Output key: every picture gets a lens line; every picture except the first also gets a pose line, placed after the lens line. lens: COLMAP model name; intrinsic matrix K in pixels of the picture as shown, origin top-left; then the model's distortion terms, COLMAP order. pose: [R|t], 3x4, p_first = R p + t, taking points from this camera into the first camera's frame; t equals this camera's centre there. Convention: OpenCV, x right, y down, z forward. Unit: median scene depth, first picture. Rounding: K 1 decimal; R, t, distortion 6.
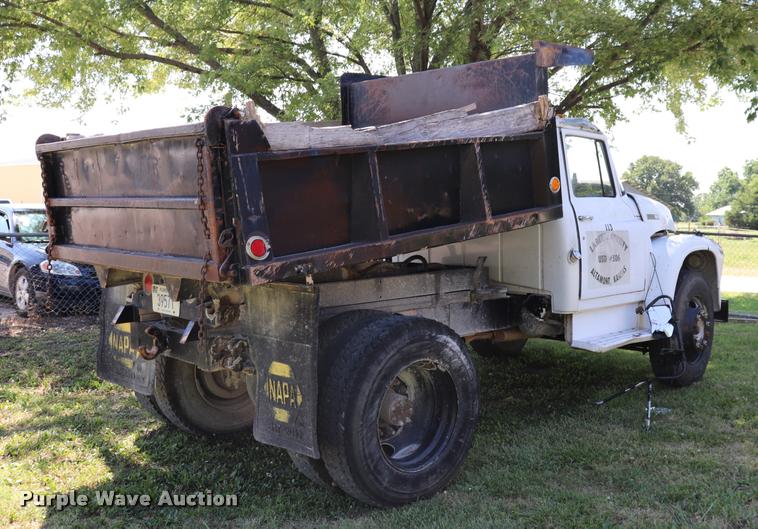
lens RADIAL K [[820.5, 0, 379.0], [0, 820.5, 264.5], [0, 0, 1]] dist [-0.207510, 0.001603]
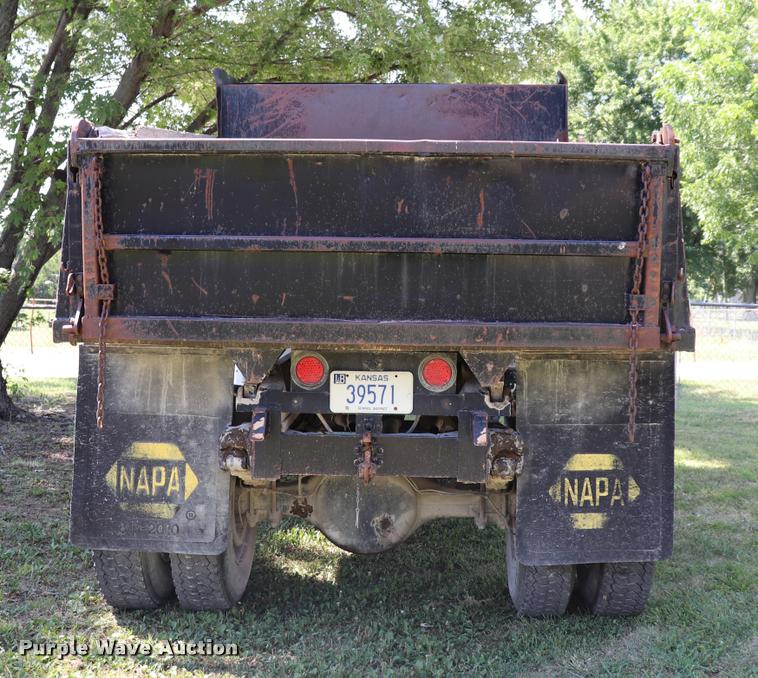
lens RADIAL K [[1071.5, 0, 379.0], [0, 1071.5, 339.0], [0, 0, 1]] dist [-0.165124, 0.027692]
pose [[0.703460, -0.038163, 0.709710, -0.972574], [0.040739, 0.999081, 0.013344, -0.012140], [-0.709566, 0.019526, 0.704368, 0.413554]]
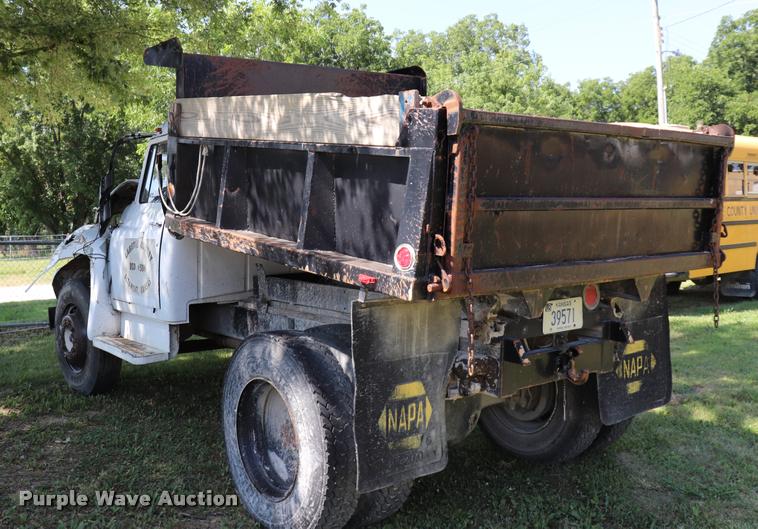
lens RADIAL K [[800.5, 0, 379.0], [0, 800.5, 264.5], [0, 0, 1]] dist [-0.104043, 0.005315]
pose [[0.093144, -0.074960, 0.992827, -1.242895], [0.084841, 0.994133, 0.067099, -0.092974], [-0.992031, 0.077983, 0.098958, 1.220568]]
